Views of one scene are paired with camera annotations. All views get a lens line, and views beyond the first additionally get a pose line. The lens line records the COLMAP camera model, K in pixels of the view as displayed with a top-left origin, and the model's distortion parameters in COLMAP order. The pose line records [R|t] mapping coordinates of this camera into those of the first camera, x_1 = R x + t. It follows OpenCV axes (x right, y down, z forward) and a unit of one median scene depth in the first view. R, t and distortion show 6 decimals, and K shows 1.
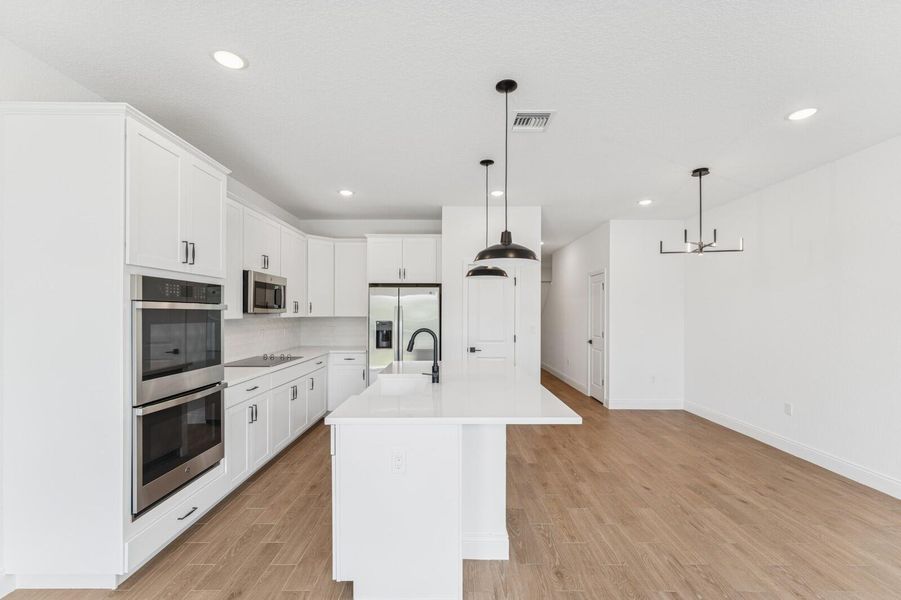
lens RADIAL K [[370.1, 0, 451.5], [0, 370.1, 313.0], [0, 0, 1]] dist [-0.000348, -0.000080]
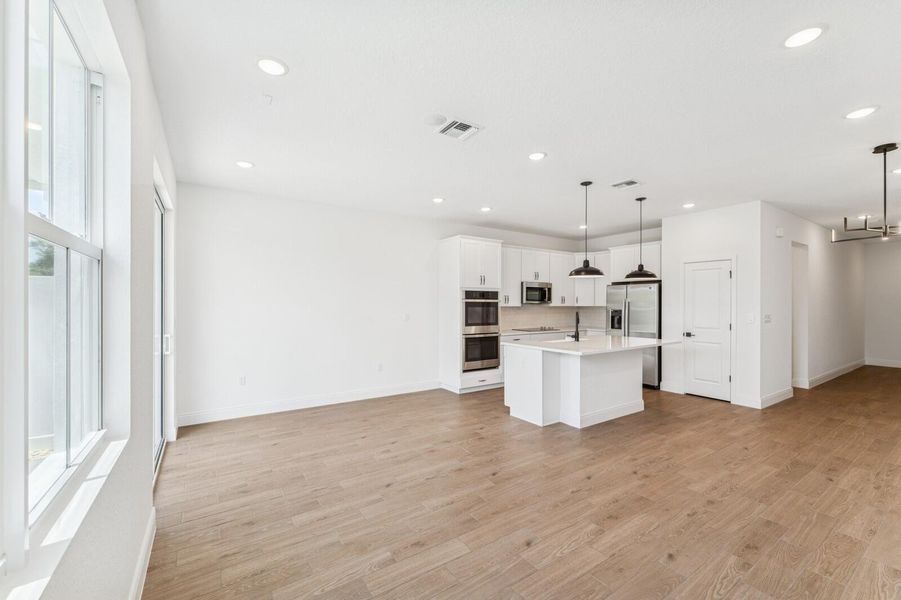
lens RADIAL K [[369.3, 0, 448.9], [0, 369.3, 301.9], [0, 0, 1]] dist [-0.000490, -0.000300]
pose [[0.549061, -0.004375, -0.835771, 0.745028], [-0.001978, 0.999977, -0.006534, 0.004599], [0.835780, 0.005240, 0.549039, -0.347659]]
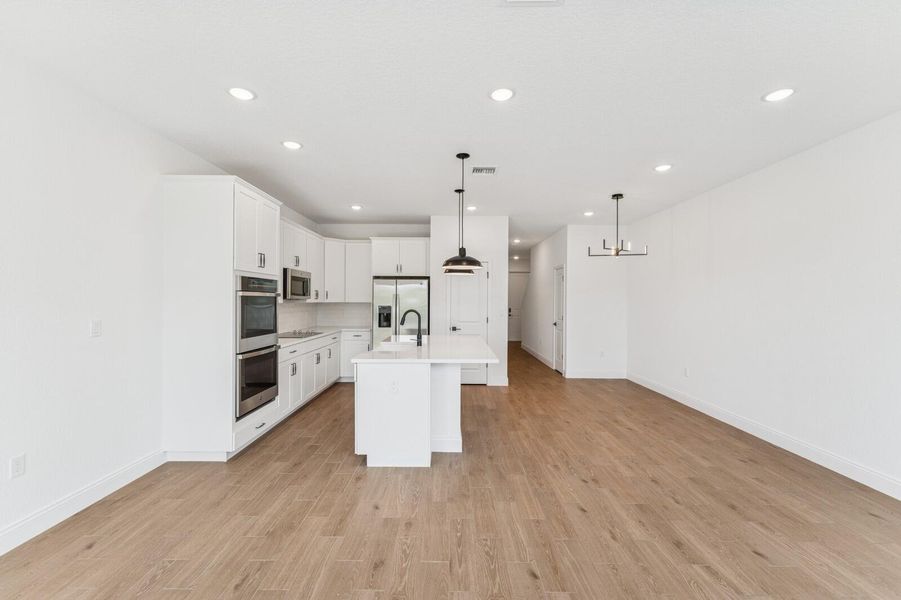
lens RADIAL K [[369.3, 0, 448.9], [0, 369.3, 301.9], [0, 0, 1]] dist [-0.000490, -0.000300]
pose [[0.999972, 0.003907, -0.006389, 0.055797], [-0.003883, 0.999986, 0.003668, 0.002974], [0.006404, -0.003643, 0.999973, -0.321229]]
